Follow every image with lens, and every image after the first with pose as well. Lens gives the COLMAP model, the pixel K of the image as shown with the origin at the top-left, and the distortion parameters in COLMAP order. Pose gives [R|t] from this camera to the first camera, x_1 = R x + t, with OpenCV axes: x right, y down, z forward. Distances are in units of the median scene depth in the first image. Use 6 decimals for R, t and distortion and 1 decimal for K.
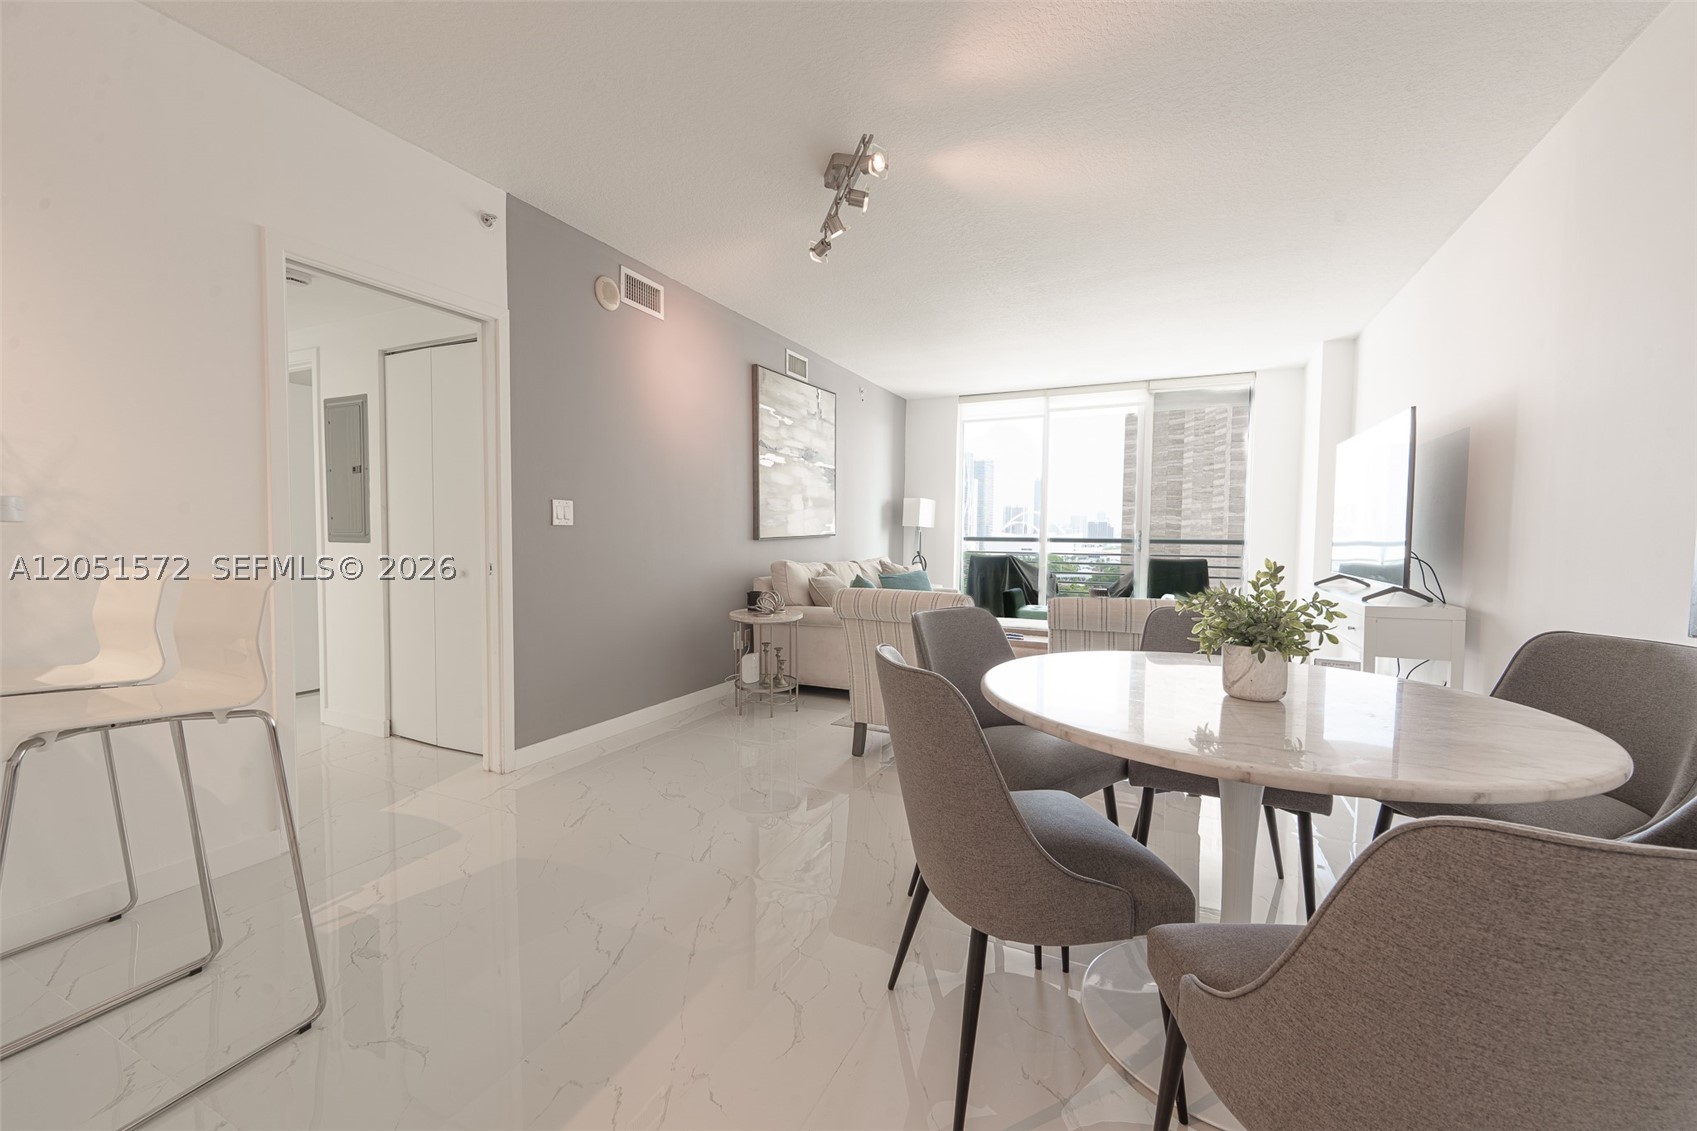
lens RADIAL K [[686.4, 0, 844.8], [0, 686.4, 568.6], [0, 0, 1]] dist [-0.000574, -0.000372]
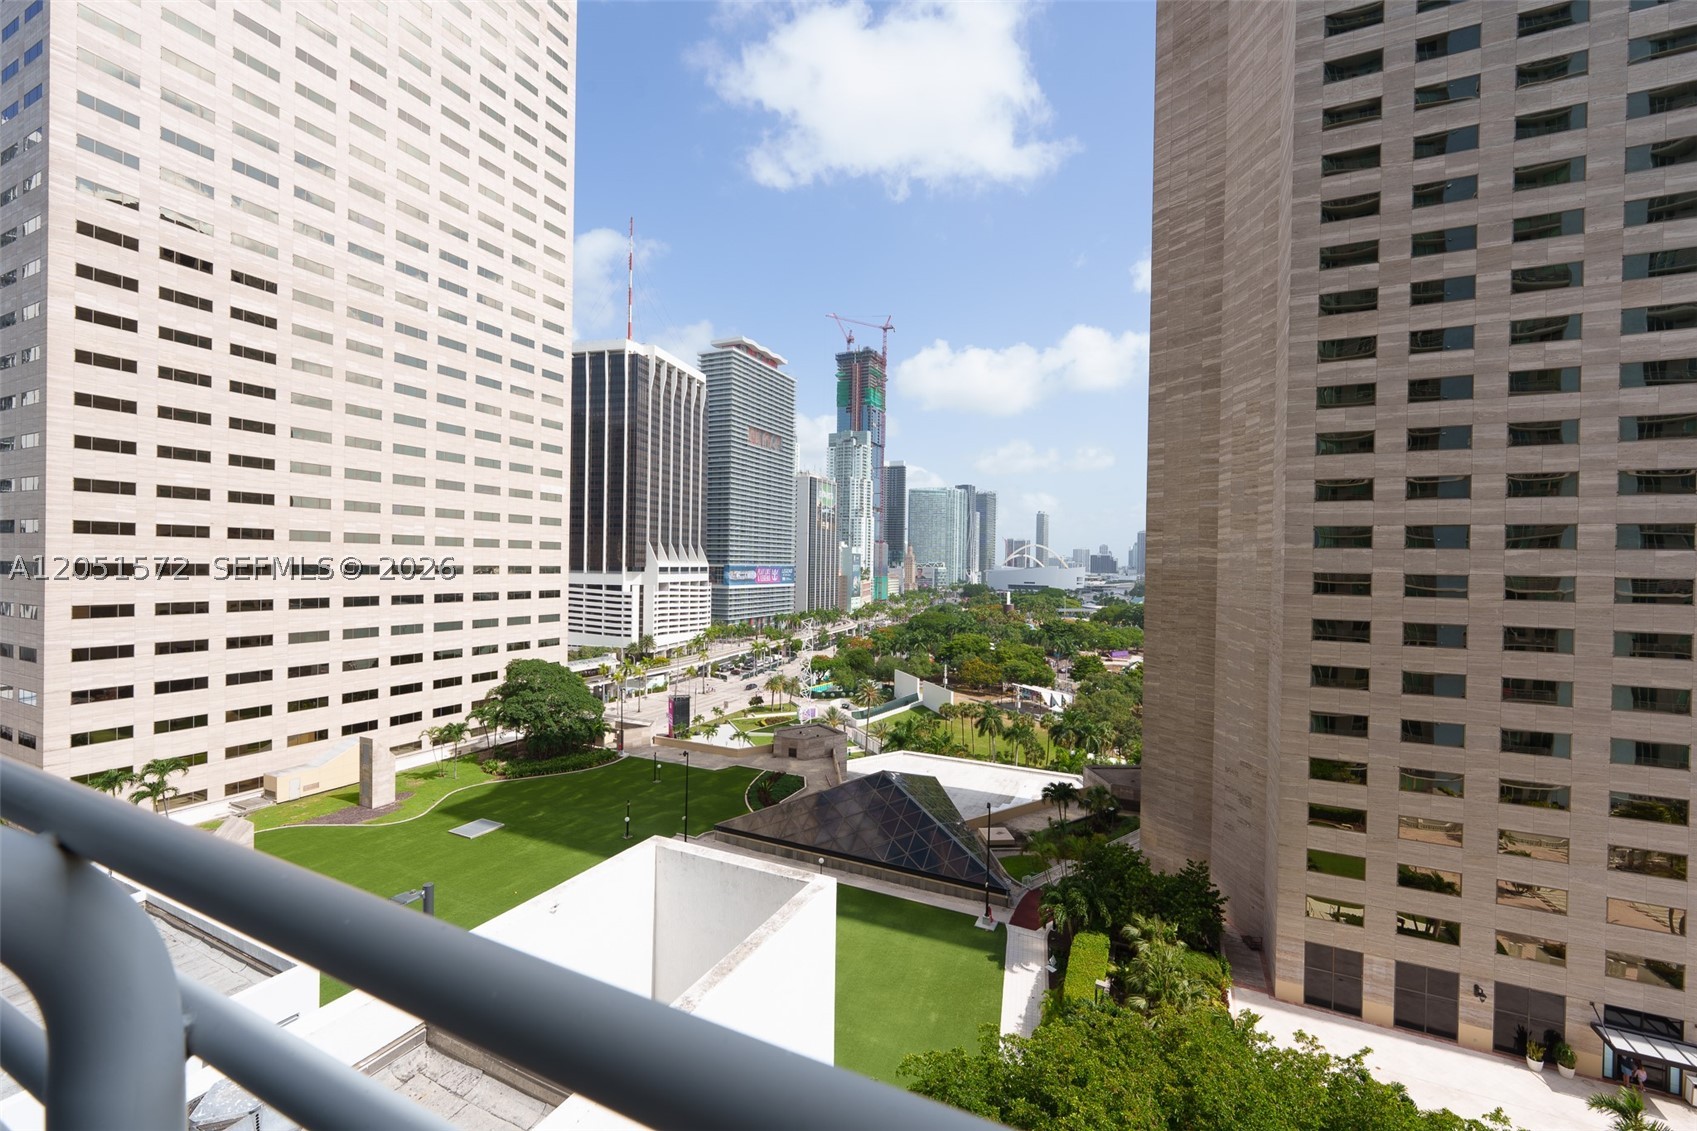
lens RADIAL K [[677.6, 0, 855.8], [0, 677.6, 568.7], [0, 0, 1]] dist [-0.000478, -0.000069]
pose [[0.999934, 0.004661, 0.010531, 0.034630], [-0.004167, 0.998912, -0.046459, -0.010366], [-0.010736, 0.046412, 0.998865, 0.172260]]
